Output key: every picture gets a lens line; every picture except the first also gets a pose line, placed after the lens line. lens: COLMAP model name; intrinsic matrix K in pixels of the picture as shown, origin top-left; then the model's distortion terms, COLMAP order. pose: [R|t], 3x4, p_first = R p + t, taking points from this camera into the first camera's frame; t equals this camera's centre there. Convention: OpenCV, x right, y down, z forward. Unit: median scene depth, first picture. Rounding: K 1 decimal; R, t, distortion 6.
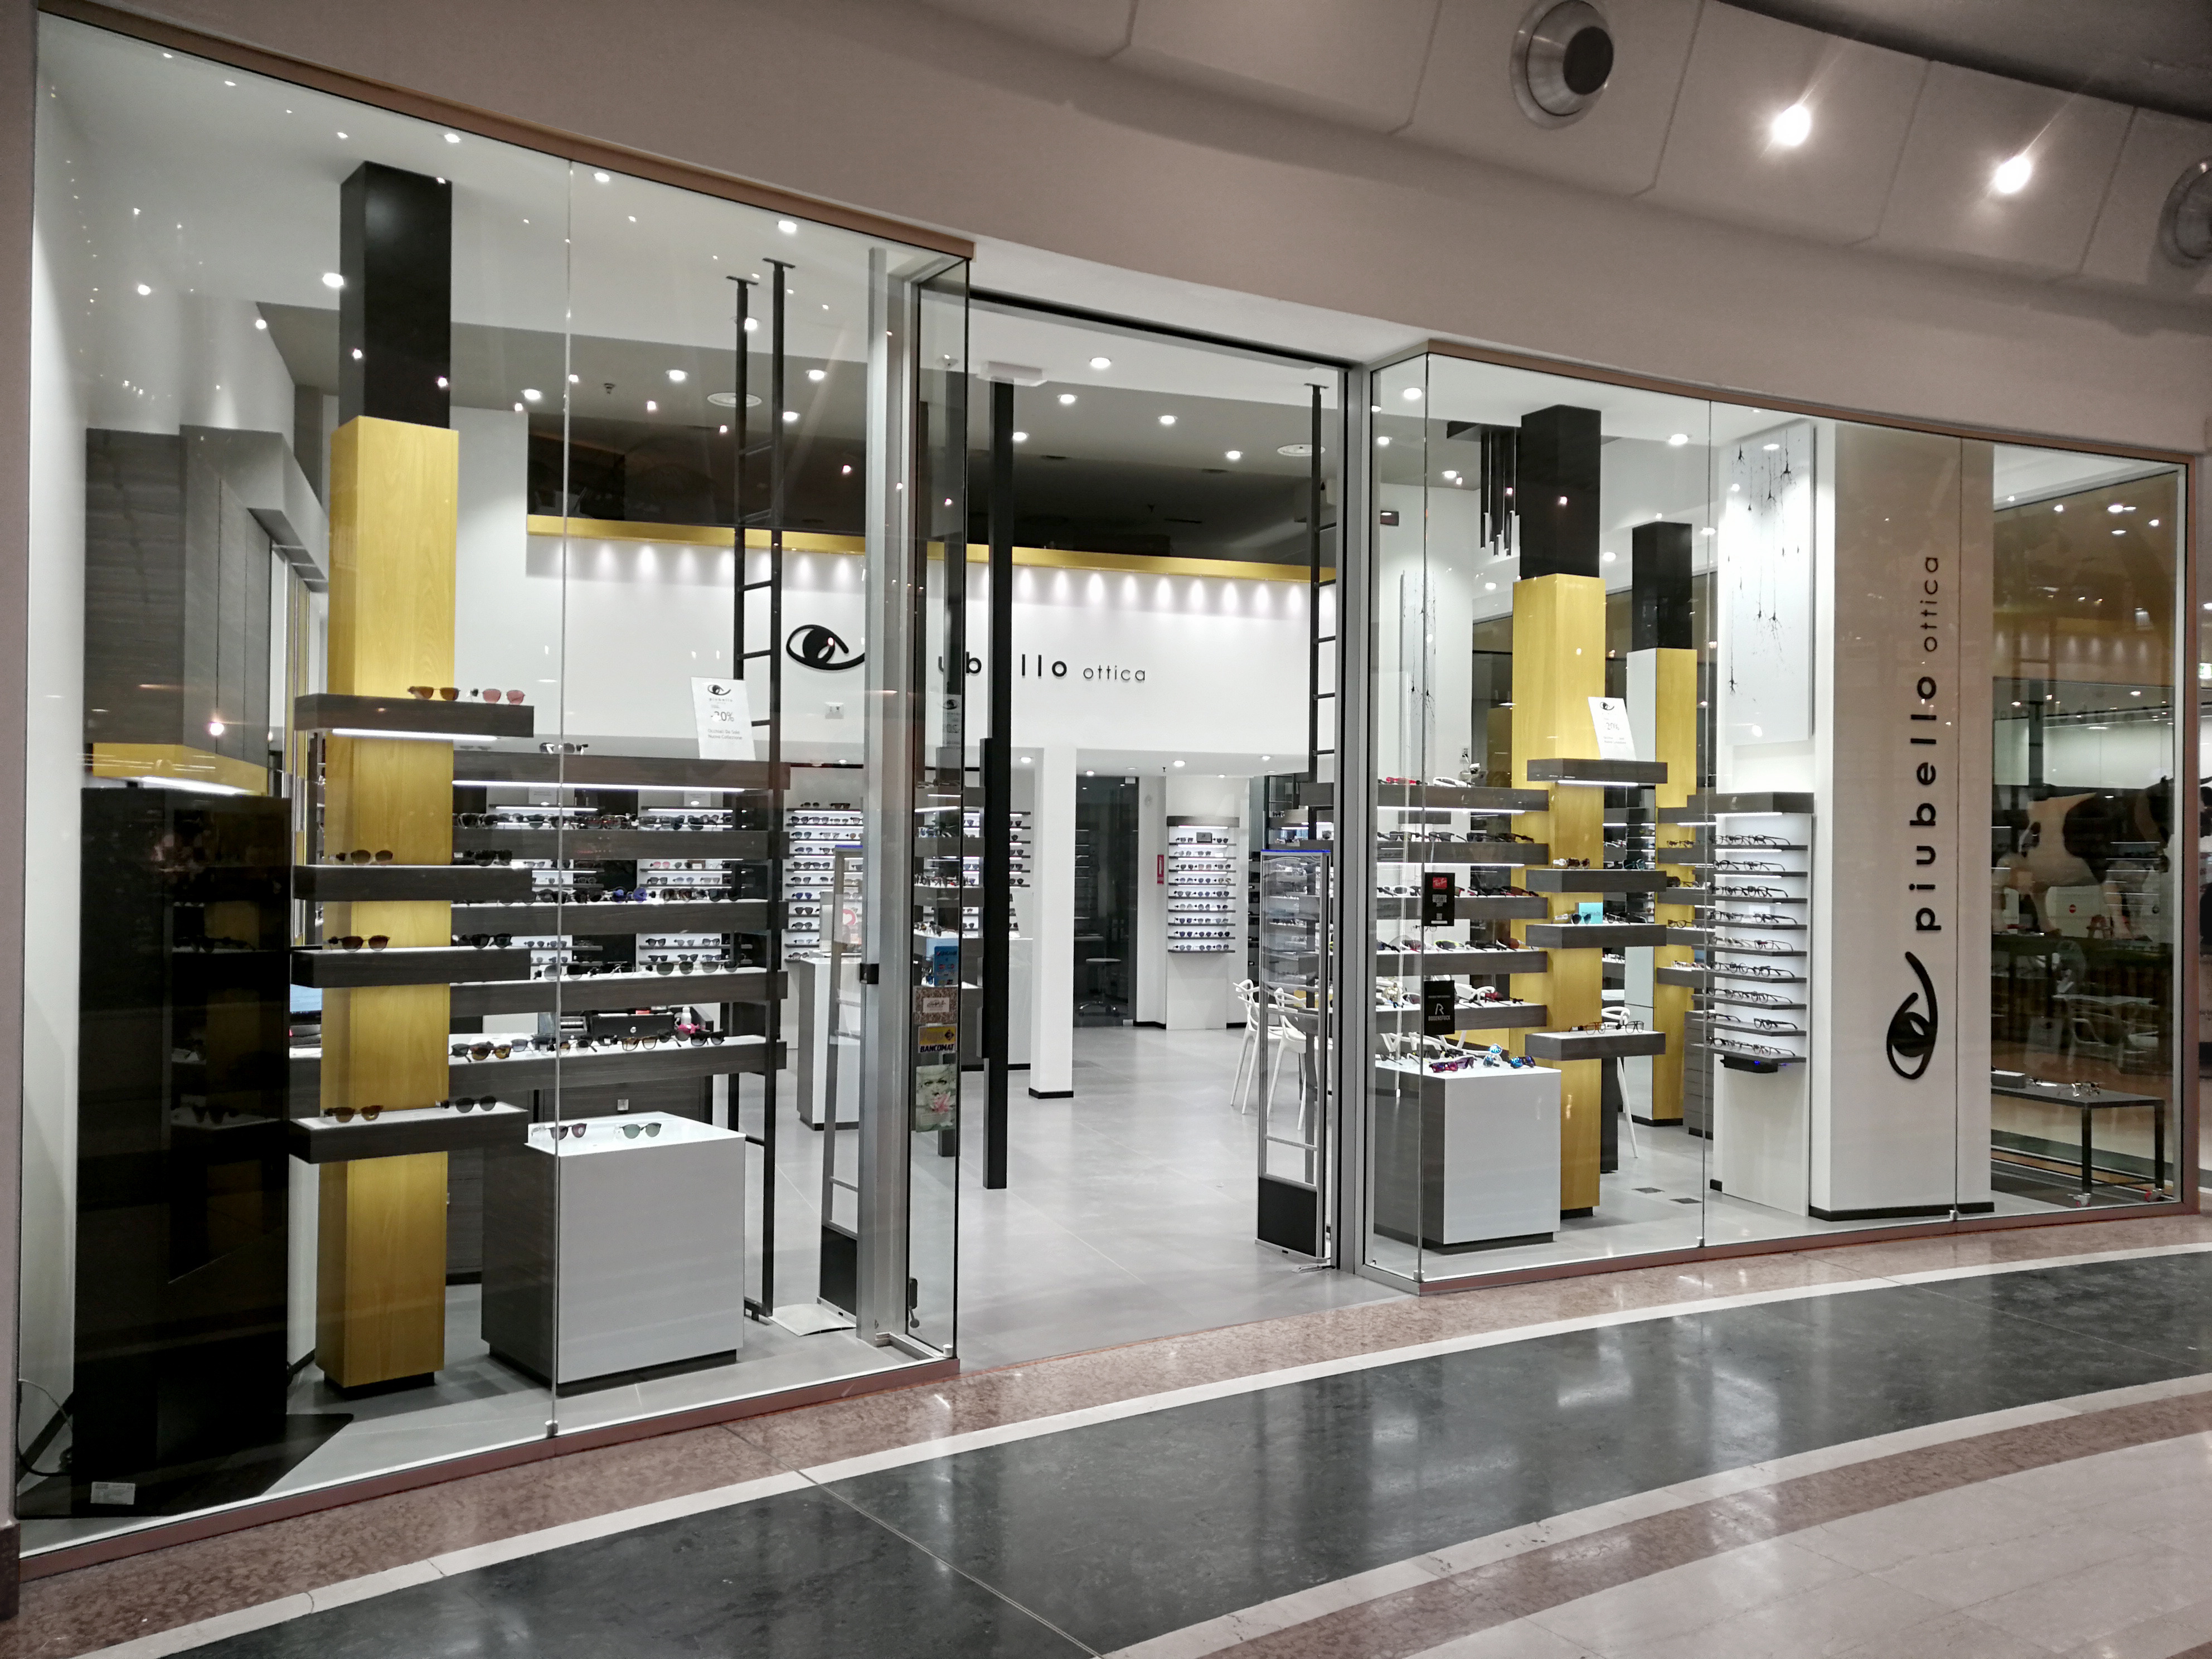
lens RADIAL K [[1762.9, 0, 1093.3], [0, 1762.9, 825.1], [0, 0, 1]] dist [-0.001412, 0.041404]
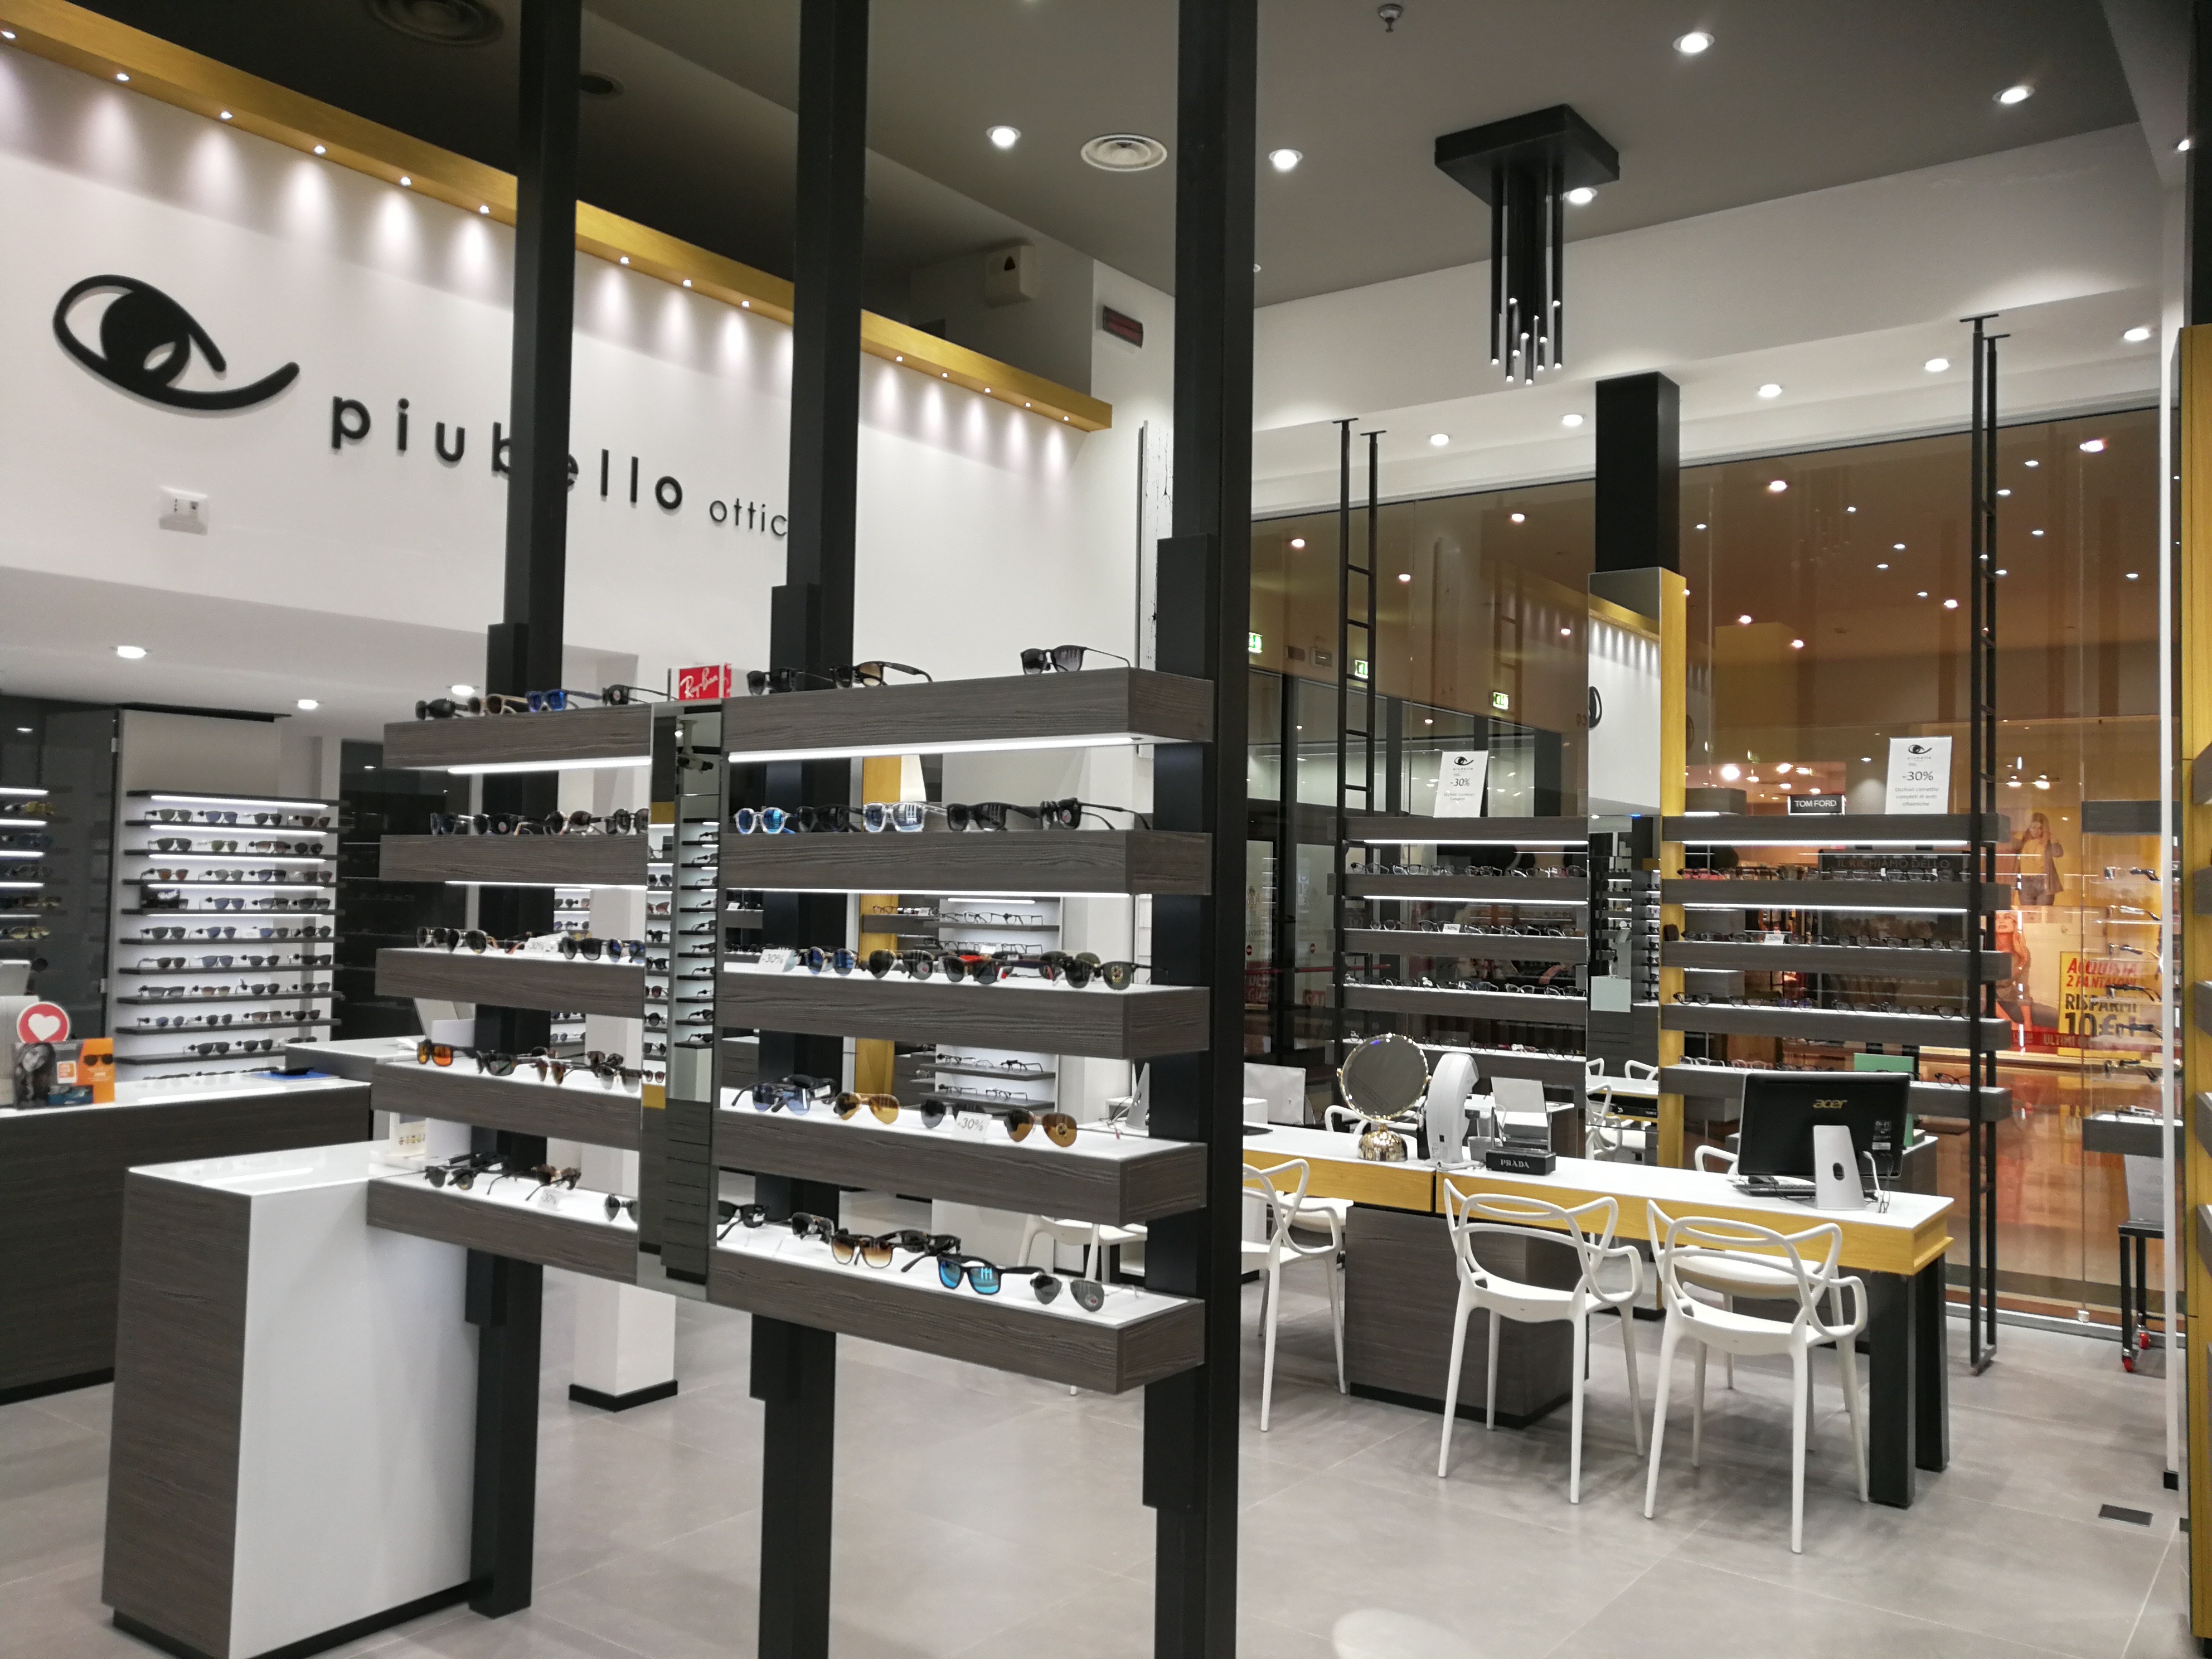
lens RADIAL K [[1781.5, 0, 1108.6], [0, 1781.5, 815.4], [0, 0, 1]] dist [-0.009487, 0.043219]
pose [[0.820199, 0.028045, 0.571391, -0.289174], [-0.016205, 0.999536, -0.025797, 0.013247], [-0.571849, 0.011899, 0.820272, 0.798495]]
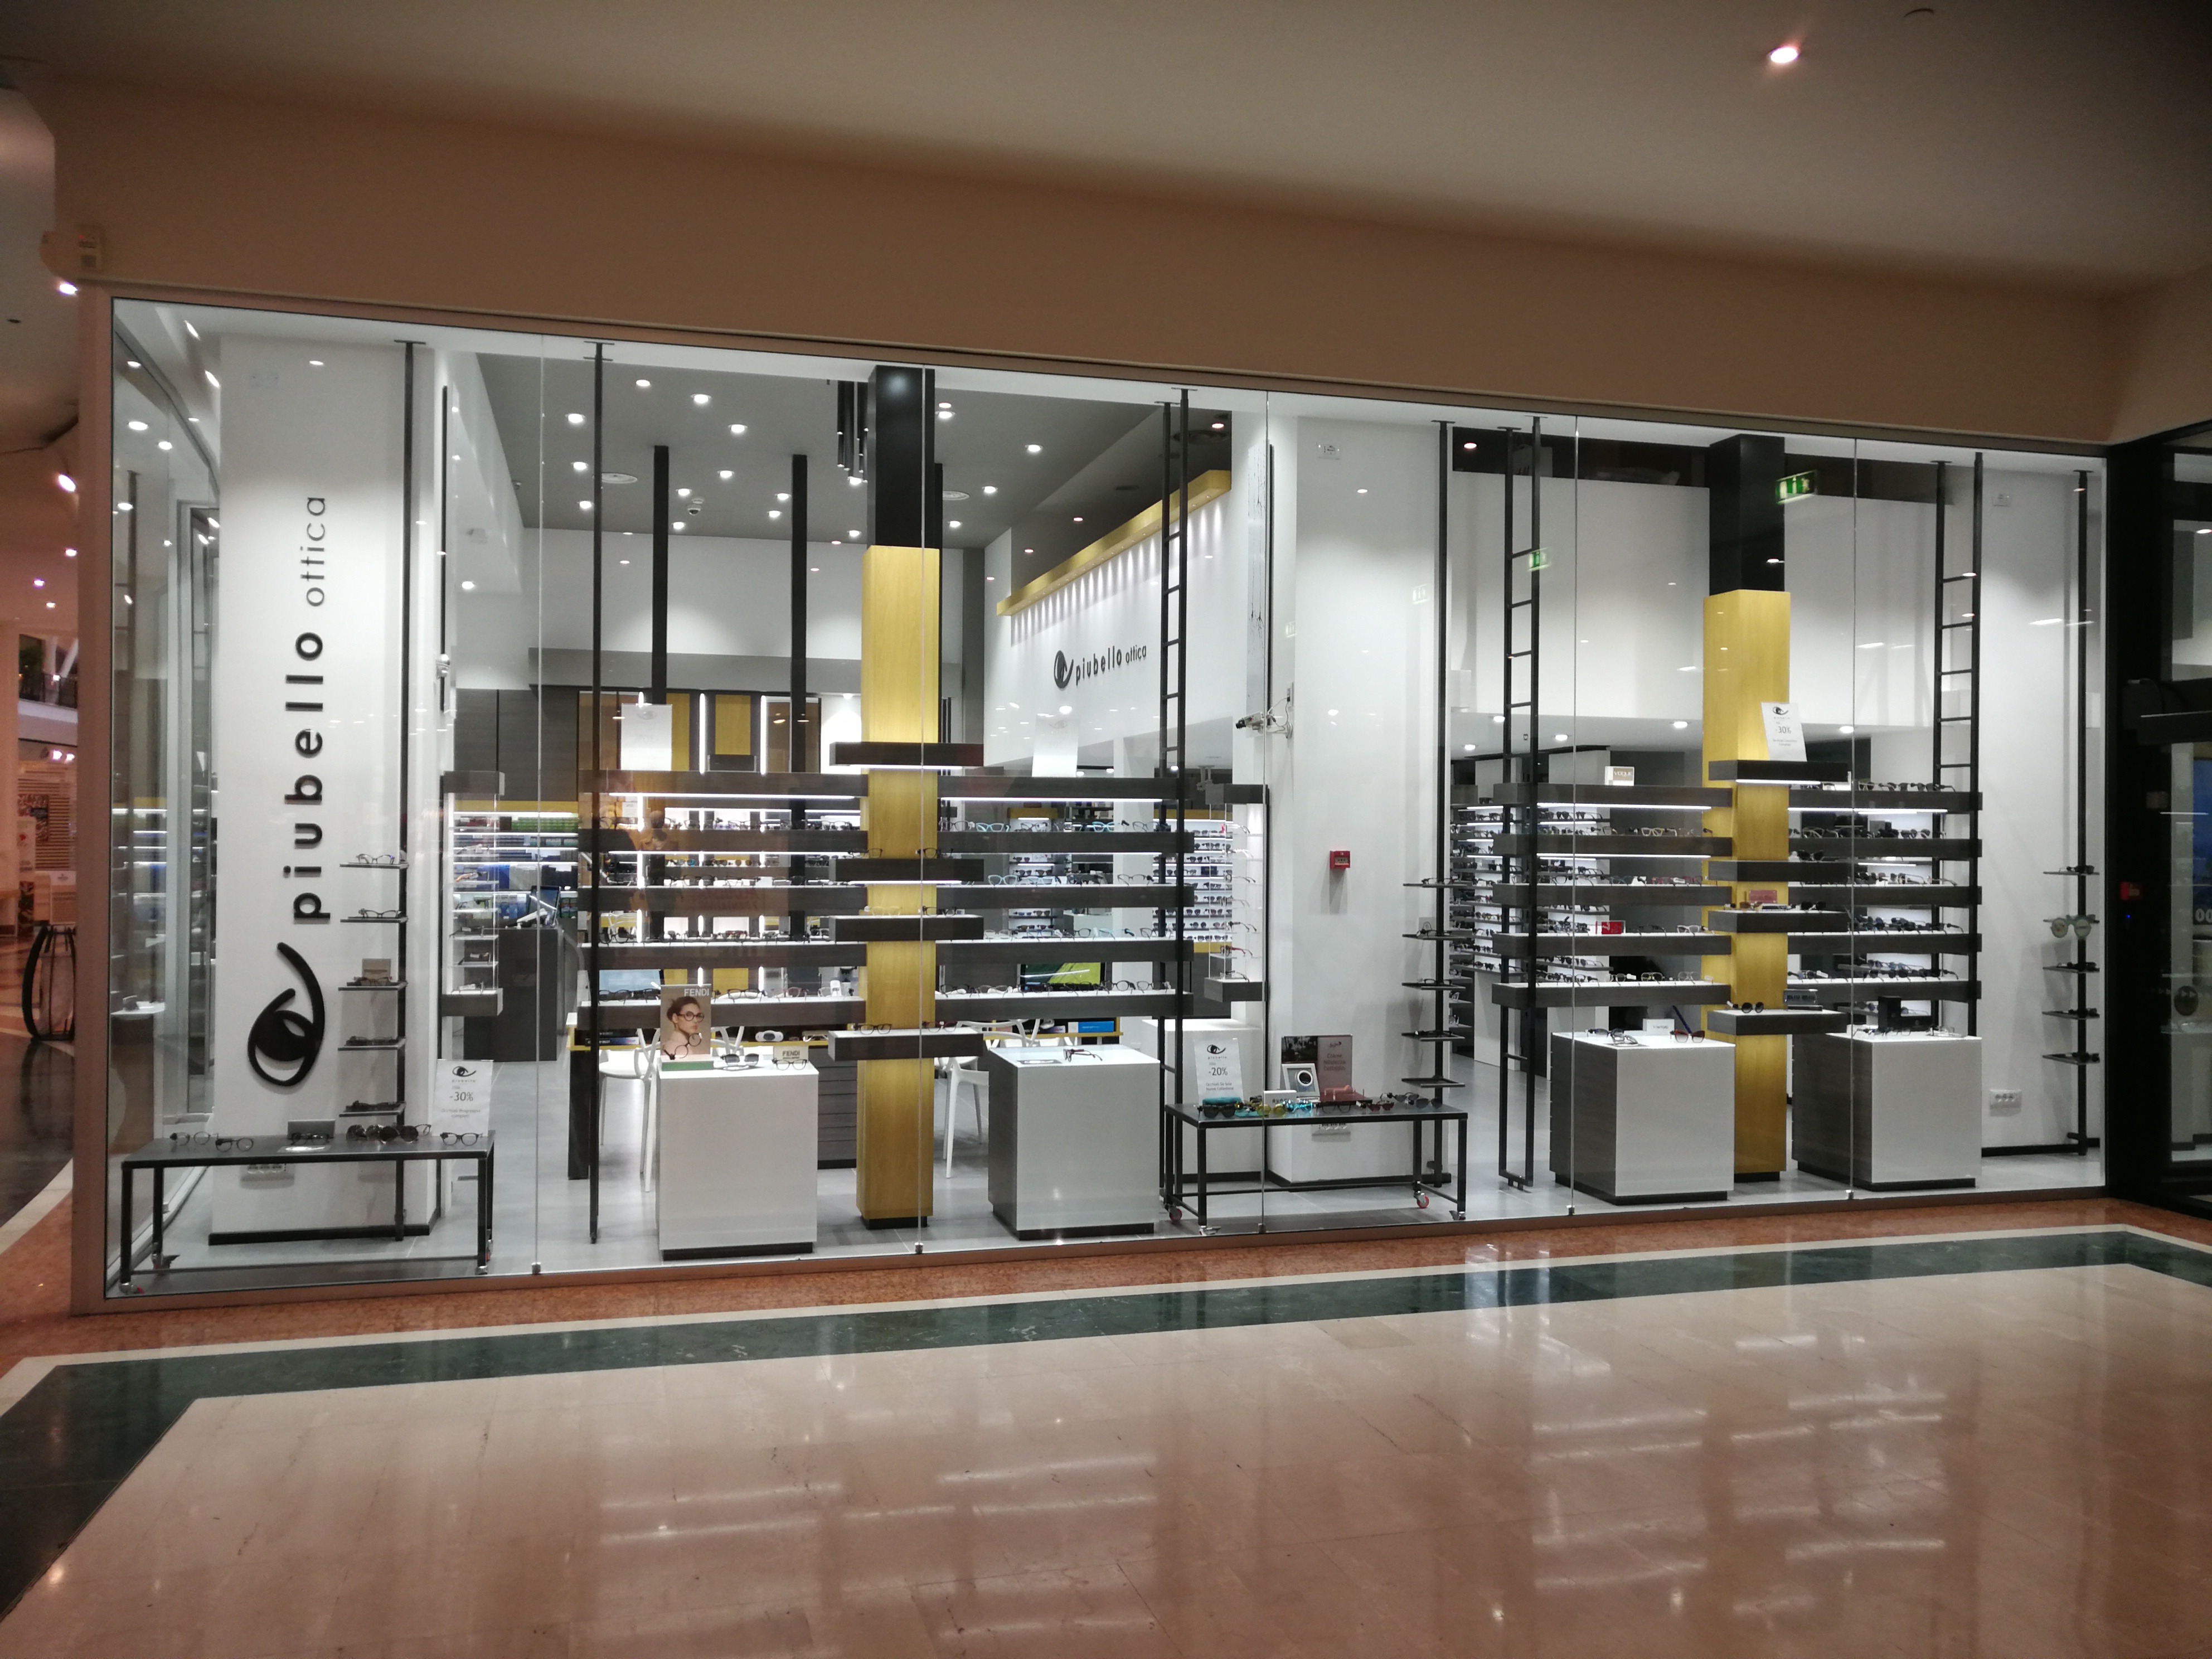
lens RADIAL K [[1762.9, 0, 1093.3], [0, 1762.9, 825.1], [0, 0, 1]] dist [-0.001412, 0.041404]
pose [[-0.066128, -0.017693, -0.997654, 1.405021], [0.002420, 0.999837, -0.017892, 0.031204], [0.997808, -0.003597, -0.066075, 1.559400]]
